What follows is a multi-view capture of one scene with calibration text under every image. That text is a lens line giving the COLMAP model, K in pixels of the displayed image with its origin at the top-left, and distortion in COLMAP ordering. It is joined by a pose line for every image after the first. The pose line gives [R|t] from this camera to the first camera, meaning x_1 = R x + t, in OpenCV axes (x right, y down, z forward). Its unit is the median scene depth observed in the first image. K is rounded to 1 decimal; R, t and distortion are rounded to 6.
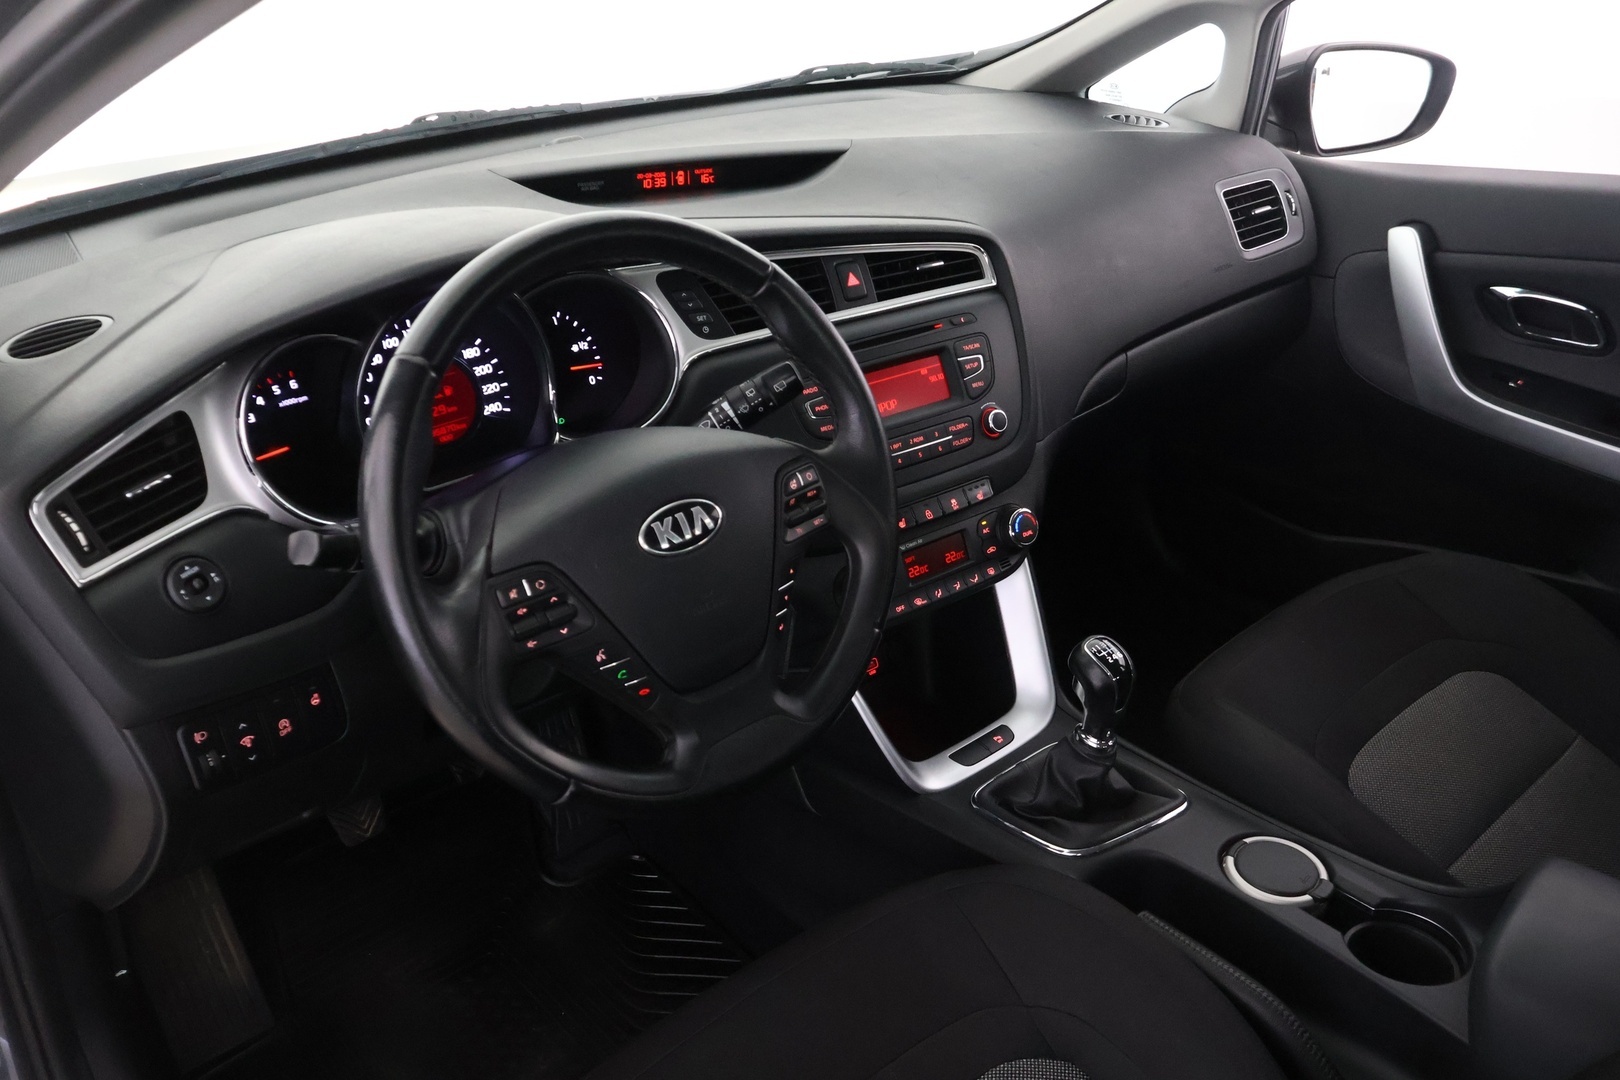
lens RADIAL K [[1358.4, 0, 811.6], [0, 1358.4, 539.7], [0, 0, 1]] dist [-0.008934, -0.005272]
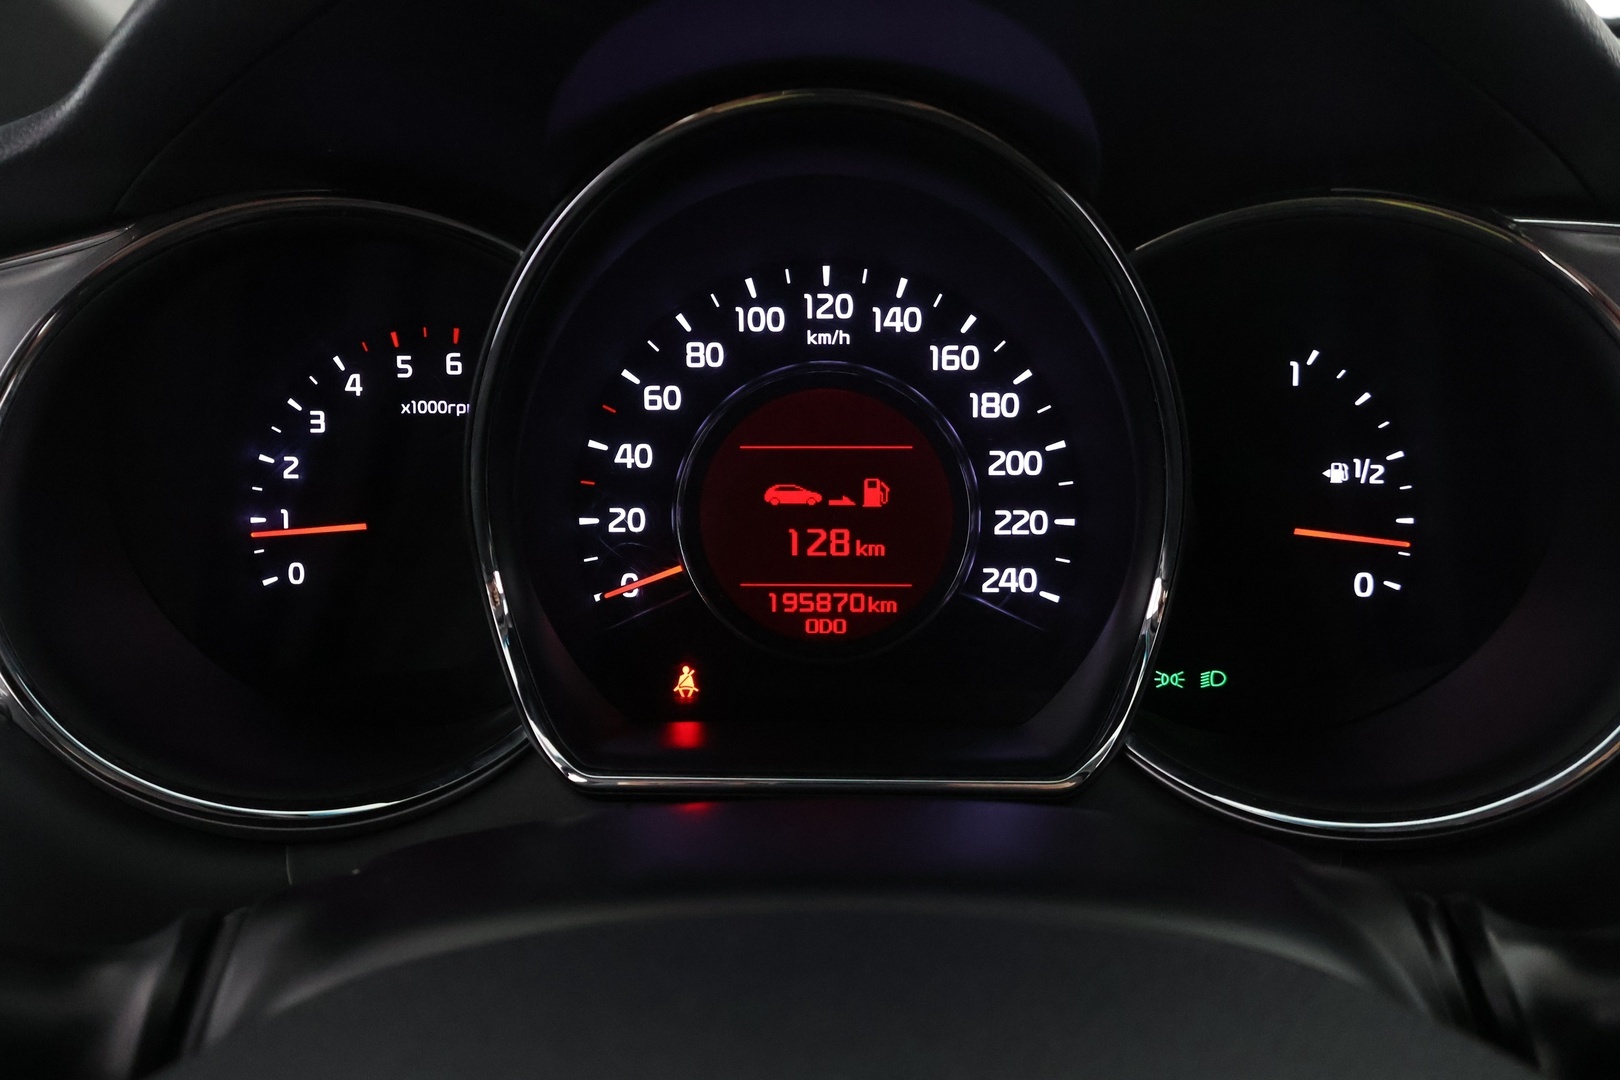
lens RADIAL K [[1358.4, 0, 810.1], [0, 1358.4, 540.0], [0, 0, 1]] dist [-0.008934, -0.005272]
pose [[0.732642, 0.269530, -0.624971, -0.063485], [-0.317046, 0.947687, 0.037039, -0.099745], [0.602260, 0.171008, 0.779769, 0.686905]]
